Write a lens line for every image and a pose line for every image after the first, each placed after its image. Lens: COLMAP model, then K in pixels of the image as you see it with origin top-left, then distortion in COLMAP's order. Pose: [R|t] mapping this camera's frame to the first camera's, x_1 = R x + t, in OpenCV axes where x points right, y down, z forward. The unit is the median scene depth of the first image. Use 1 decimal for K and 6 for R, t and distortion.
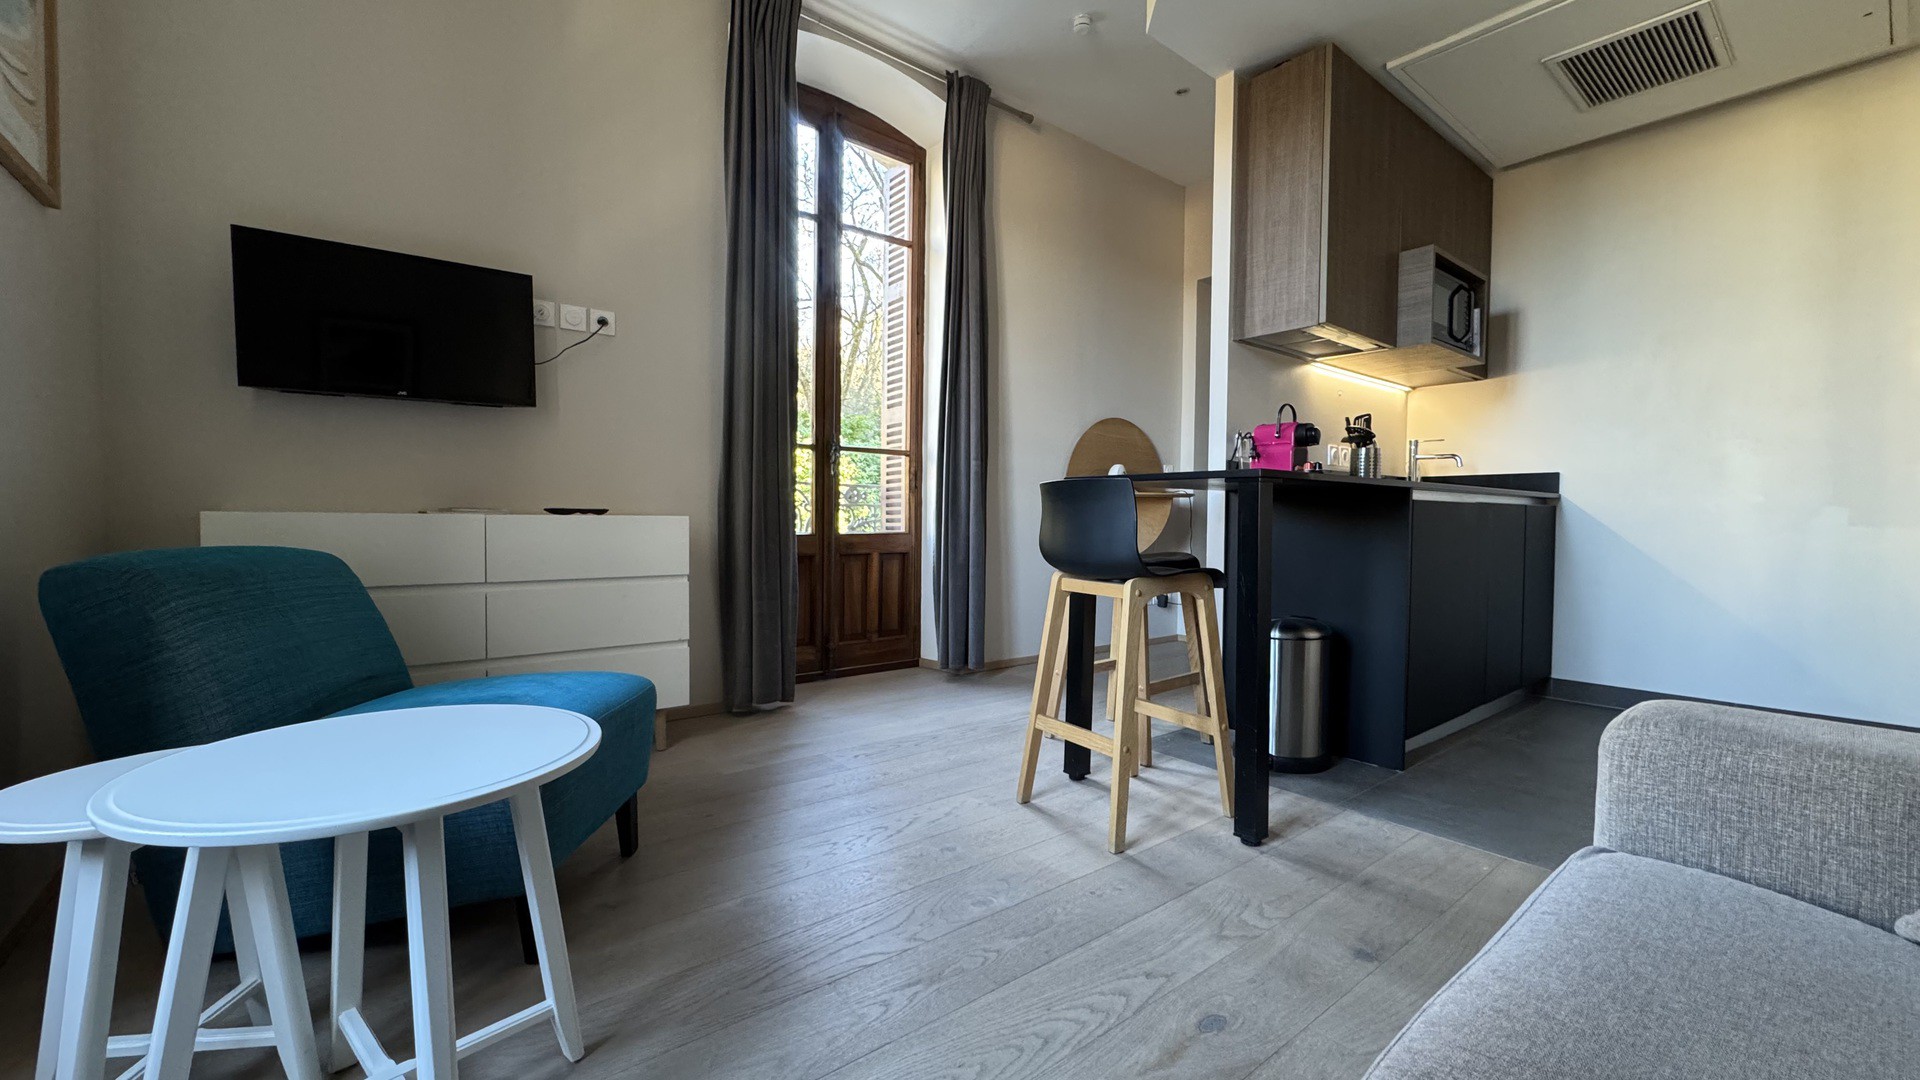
lens RADIAL K [[758.9, 0, 958.8], [0, 758.9, 539.4], [0, 0, 1]] dist [-0.000408, -0.000189]
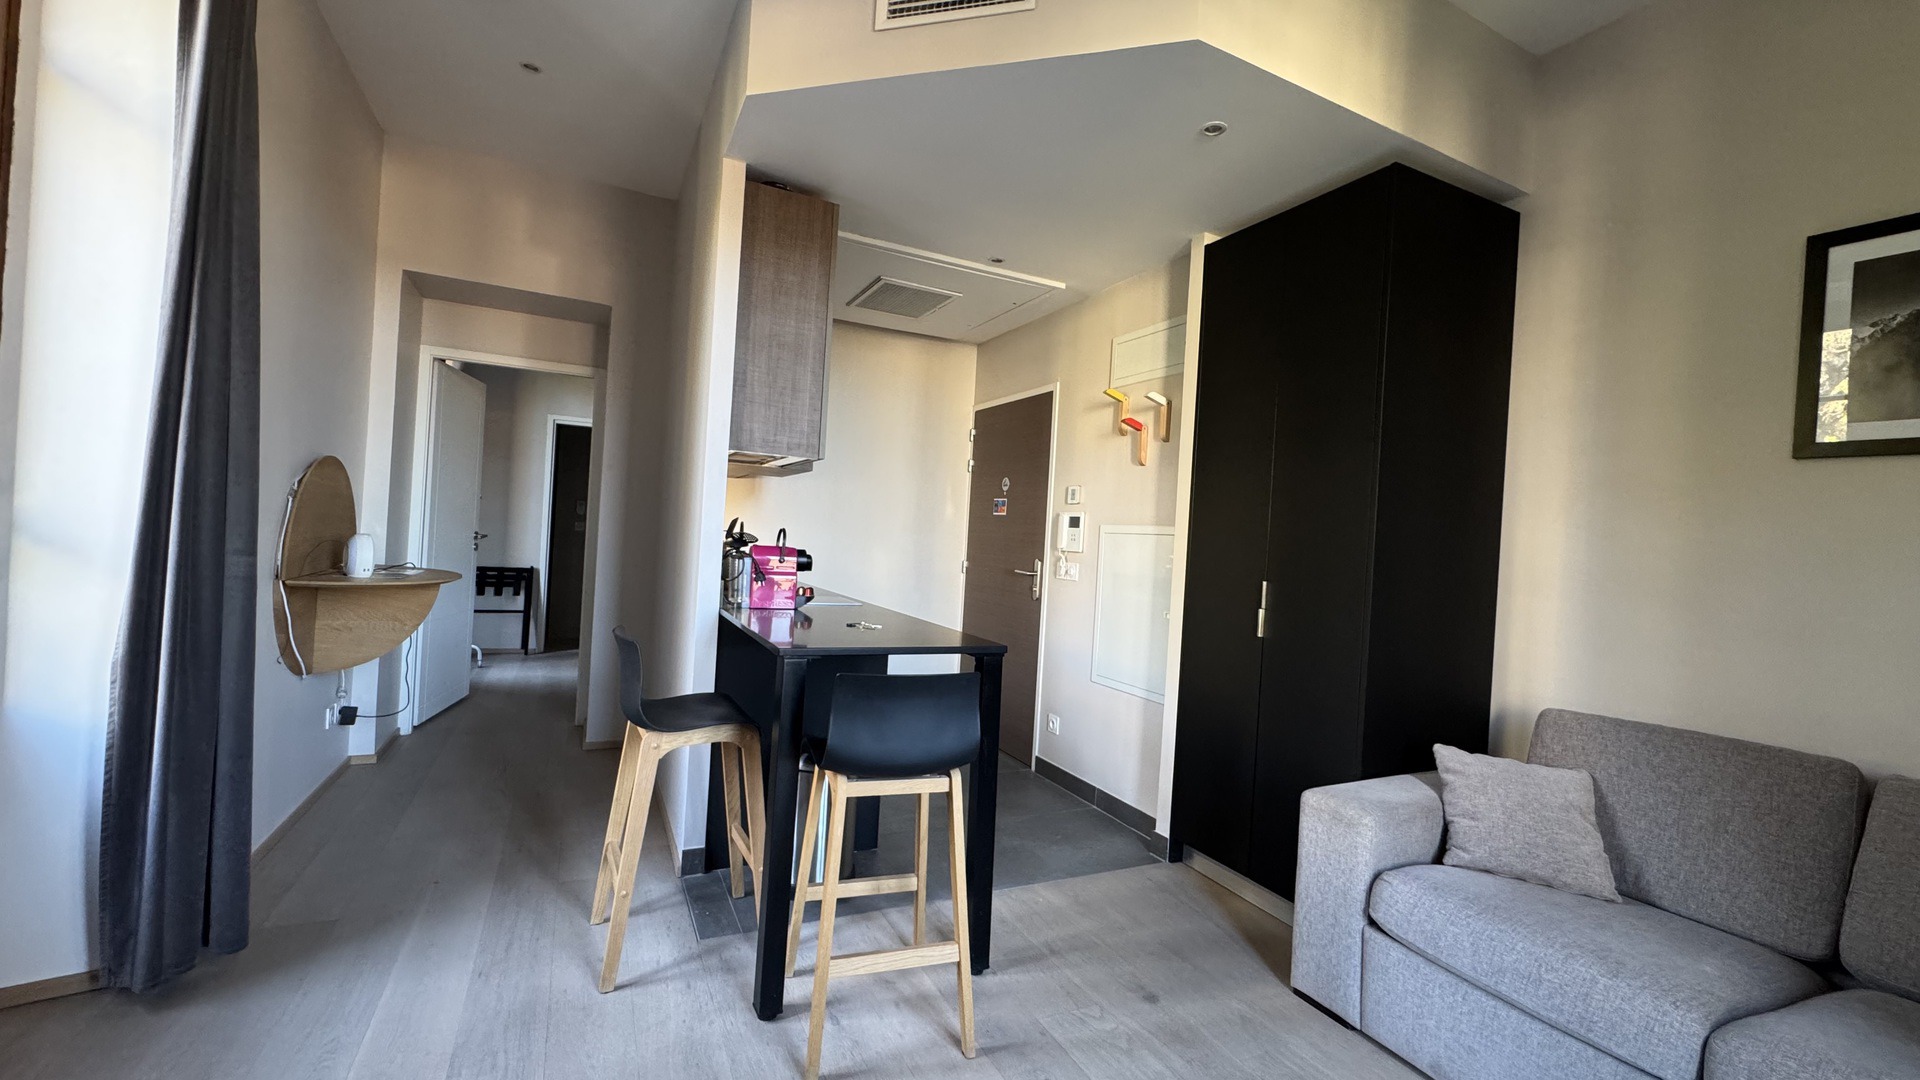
lens RADIAL K [[758.9, 0, 959.3], [0, 758.9, 538.4], [0, 0, 1]] dist [-0.000408, -0.000189]
pose [[0.218400, -0.002415, 0.975856, -0.725723], [-0.032296, 0.999431, 0.009701, -0.260400], [-0.975325, -0.033634, 0.218198, 0.776903]]
